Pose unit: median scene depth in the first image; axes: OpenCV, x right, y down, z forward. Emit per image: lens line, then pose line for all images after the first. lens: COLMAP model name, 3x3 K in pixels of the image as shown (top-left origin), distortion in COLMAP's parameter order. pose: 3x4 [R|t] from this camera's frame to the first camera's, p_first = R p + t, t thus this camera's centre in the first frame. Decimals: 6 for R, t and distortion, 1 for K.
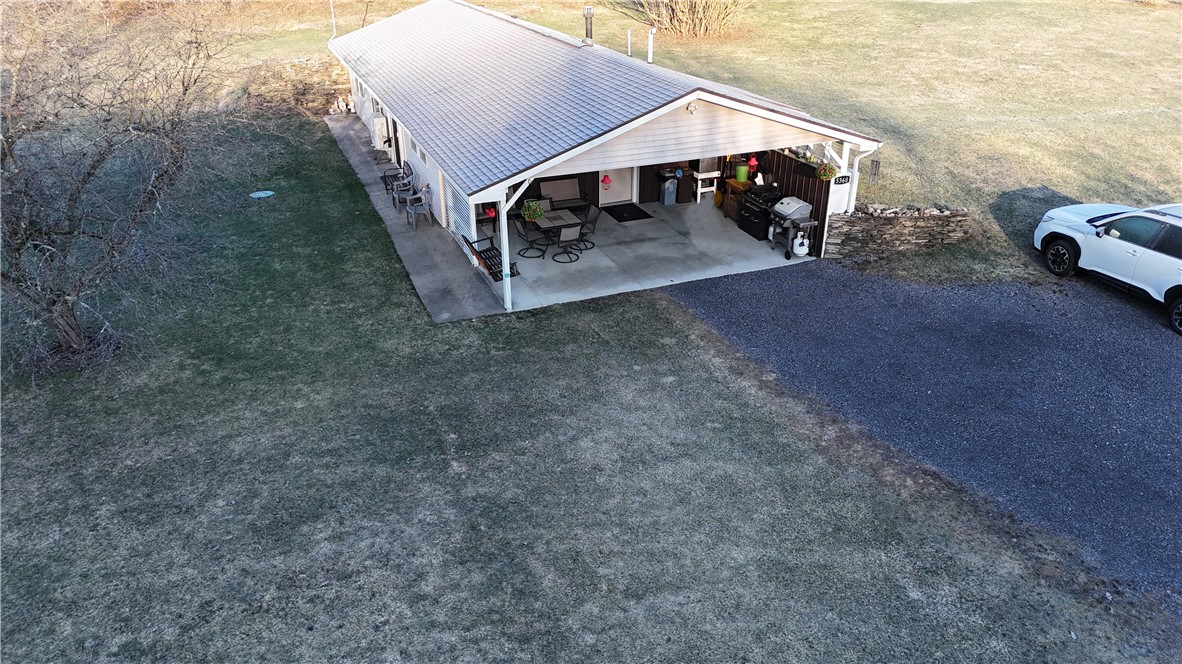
lens RADIAL K [[862.6, 0, 591.0], [0, 862.6, 332.0], [0, 0, 1]] dist [0.086437, -0.099968]
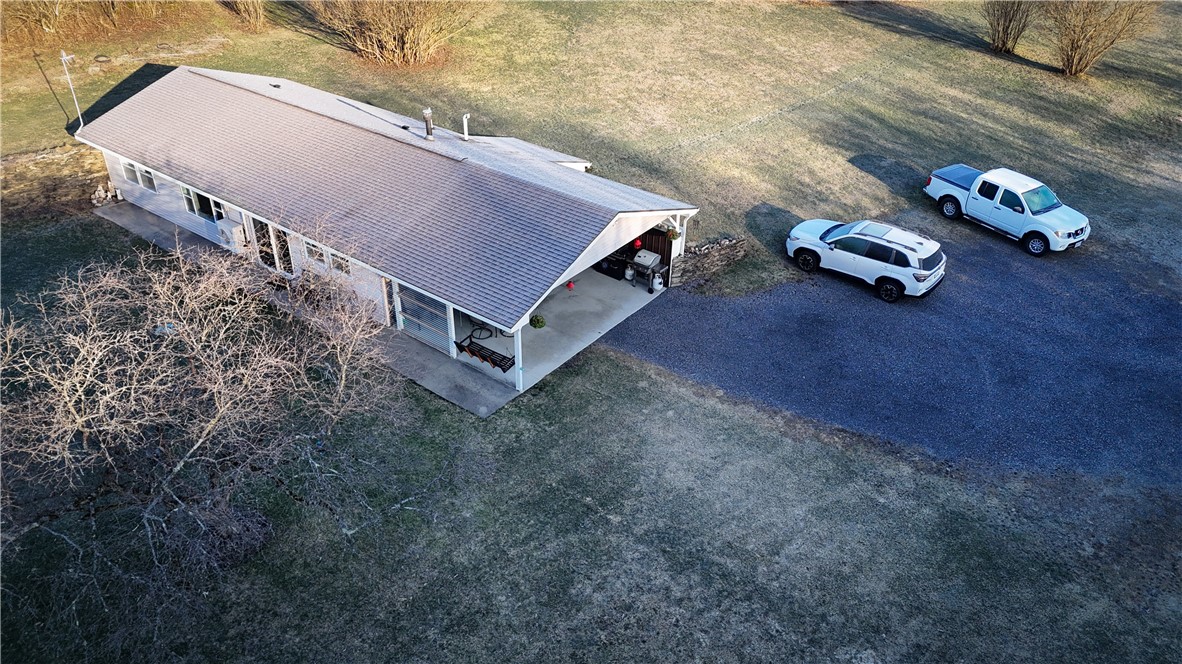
lens RADIAL K [[862.6, 0, 591.0], [0, 862.6, 332.0], [0, 0, 1]] dist [0.086437, -0.099968]
pose [[0.854236, -0.259398, 0.450549, -0.543936], [0.204780, 0.964454, 0.167011, -0.294838], [-0.477856, -0.050403, 0.876991, -0.223666]]
